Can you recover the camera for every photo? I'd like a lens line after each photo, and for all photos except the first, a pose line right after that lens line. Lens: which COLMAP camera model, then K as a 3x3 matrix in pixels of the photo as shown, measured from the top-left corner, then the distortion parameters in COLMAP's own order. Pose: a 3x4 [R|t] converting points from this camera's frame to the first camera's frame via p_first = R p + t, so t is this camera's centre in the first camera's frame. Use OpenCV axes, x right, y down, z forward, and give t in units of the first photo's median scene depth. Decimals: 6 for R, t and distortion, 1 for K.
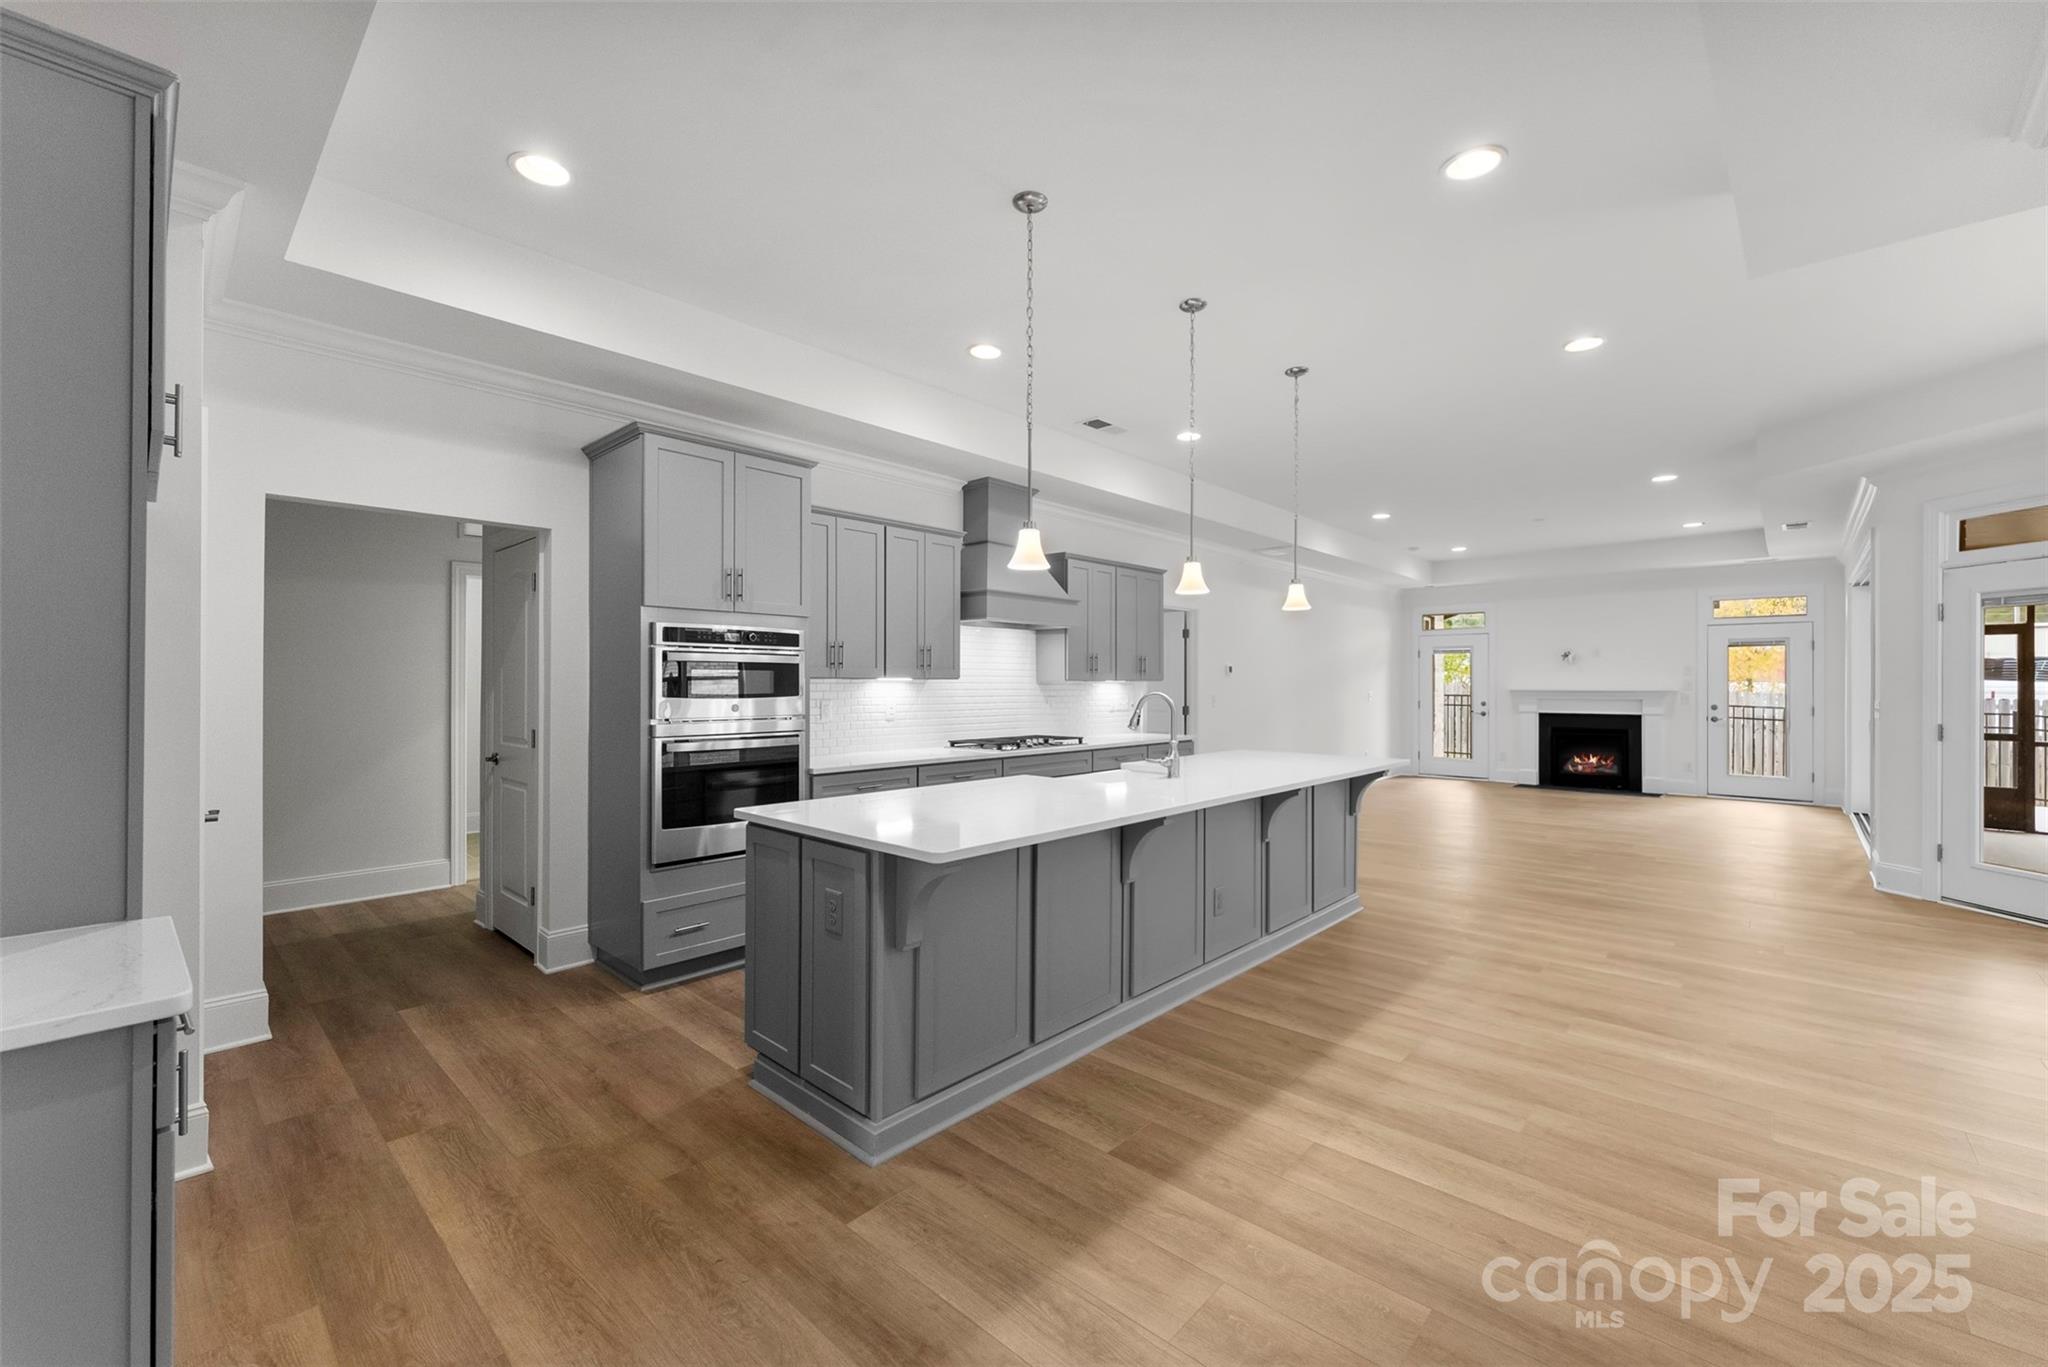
lens RADIAL K [[822.2, 0, 1024.0], [0, 822.2, 683.5], [0, 0, 1]] dist [-0.000074, -0.000026]
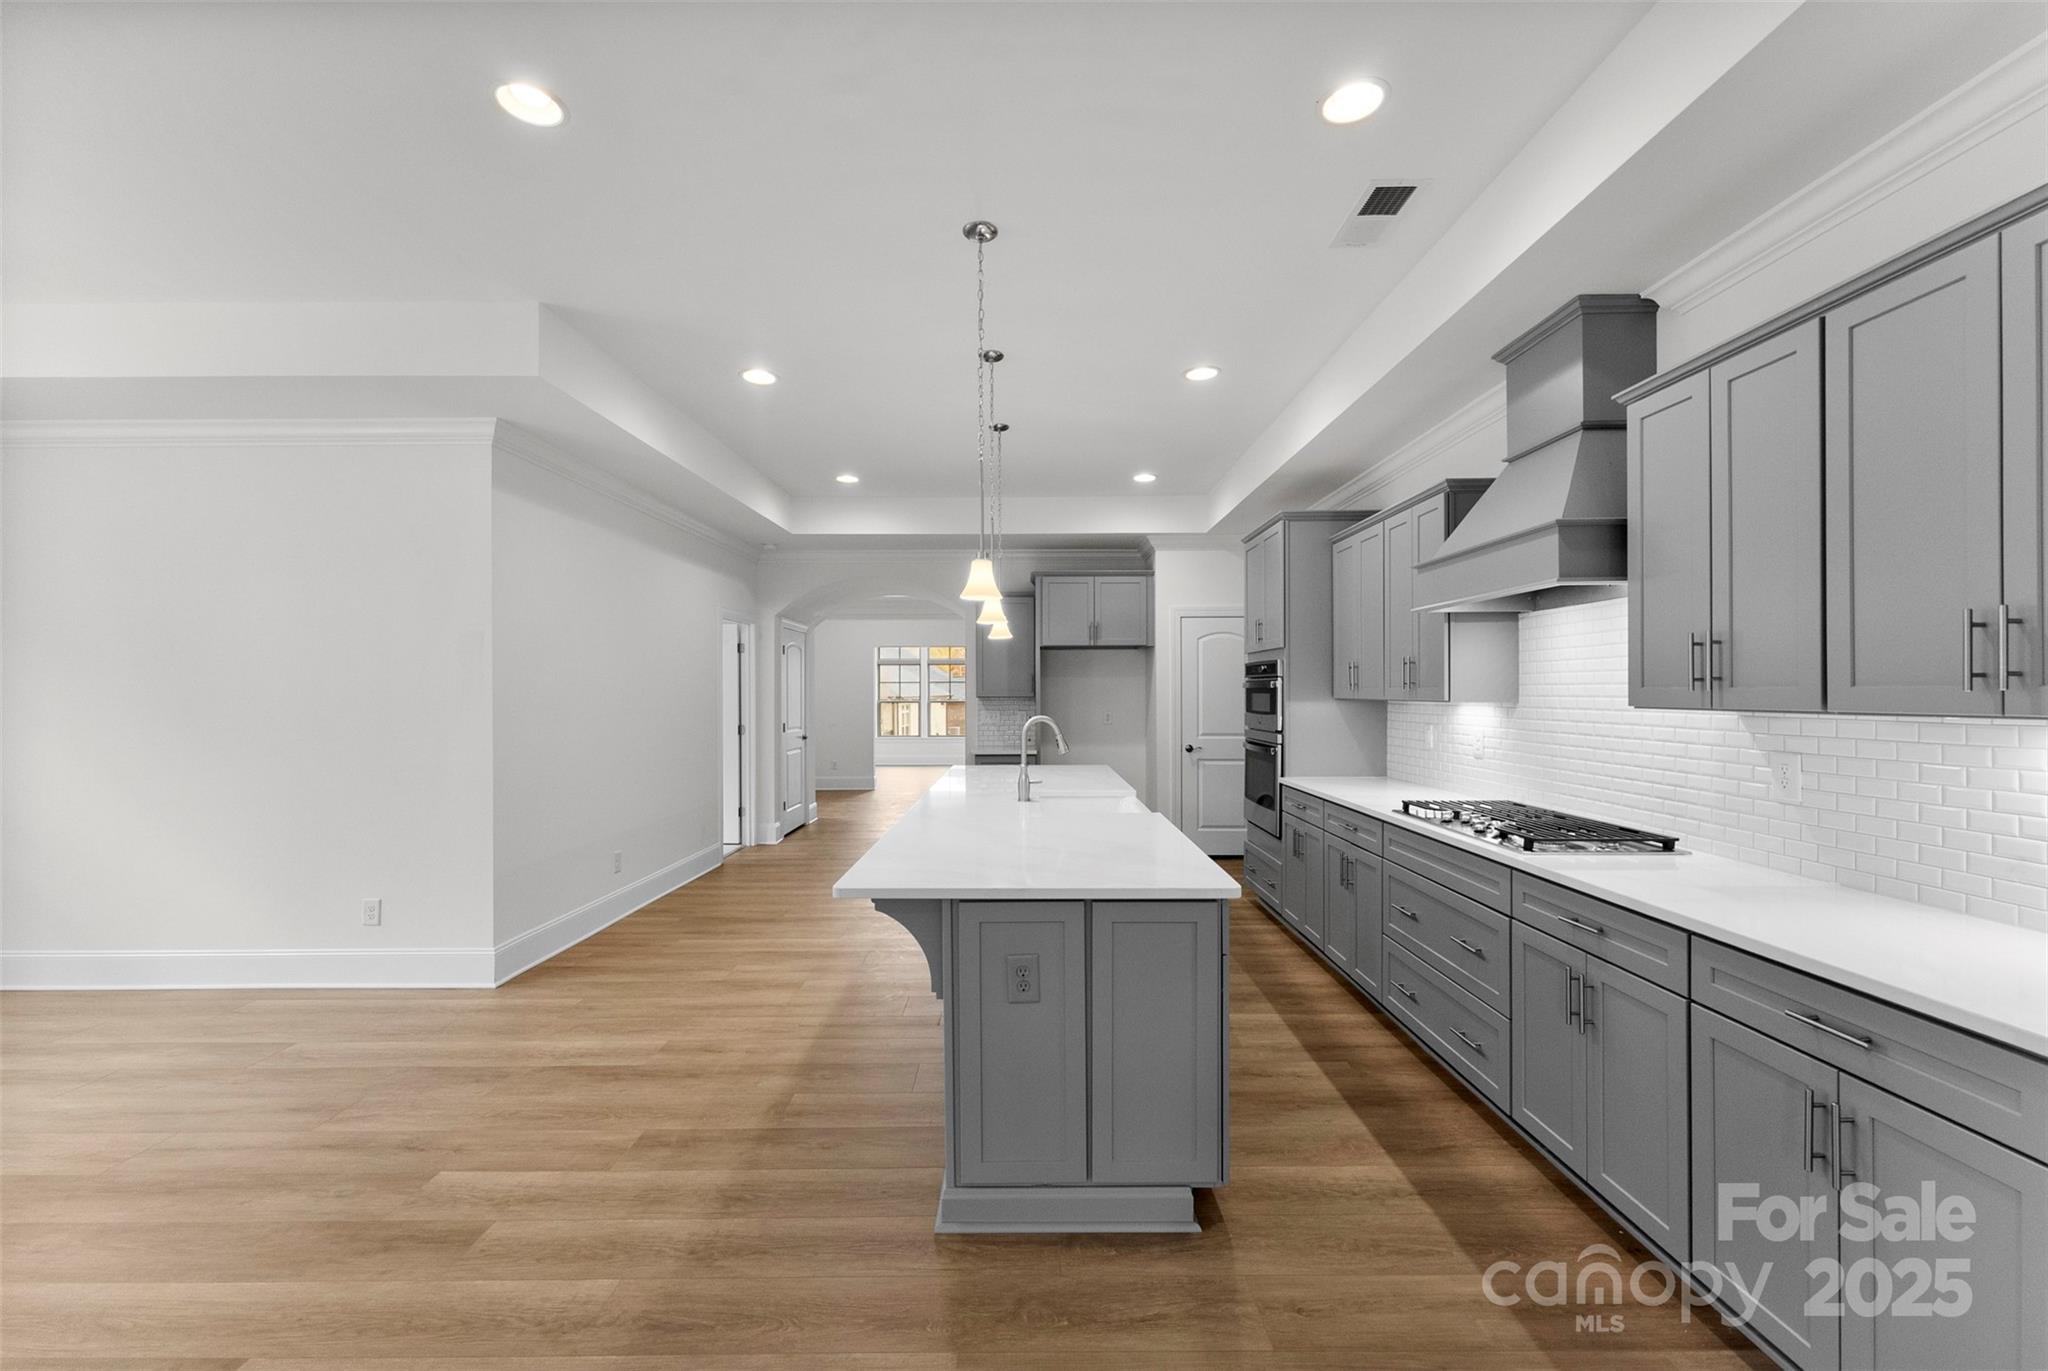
lens RADIAL K [[822.2, 0, 1024.0], [0, 822.2, 685.5], [0, 0, 1]] dist [-0.000074, -0.000026]
pose [[-0.733248, -0.006148, -0.679933, 0.827560], [-0.001399, 0.999971, -0.007534, -0.016994], [0.679959, -0.004573, -0.733235, 1.653286]]
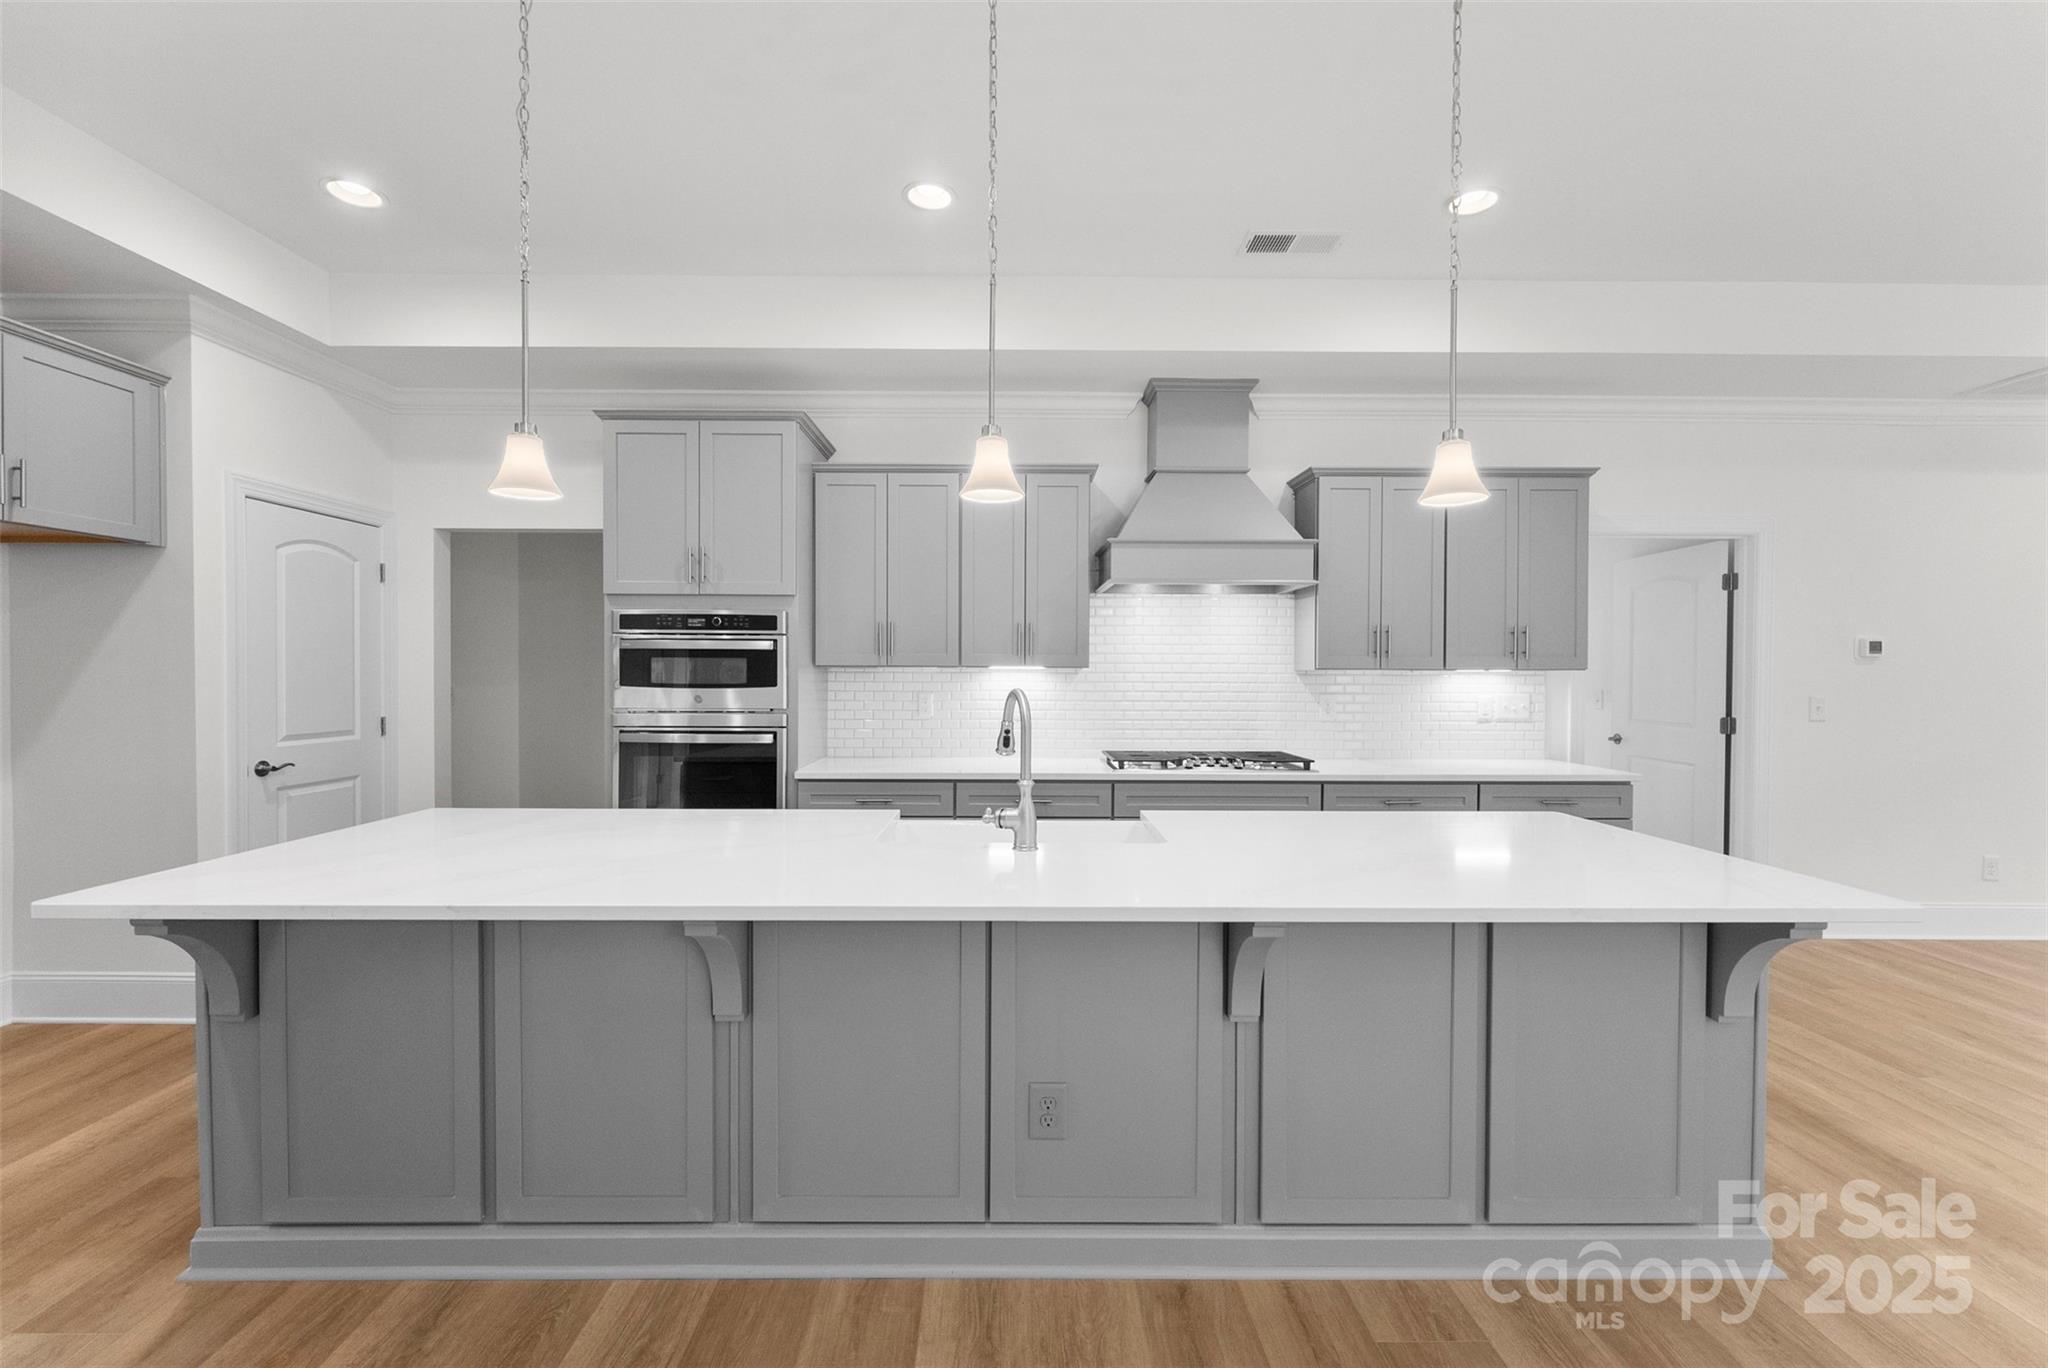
lens RADIAL K [[822.2, 0, 1024.0], [0, 822.2, 684.0], [0, 0, 1]] dist [-0.000074, -0.000026]
pose [[0.687183, 0.009891, -0.726417, 0.542896], [-0.002757, 0.999936, 0.011007, 0.001716], [0.726479, -0.005561, 0.687166, 0.603747]]
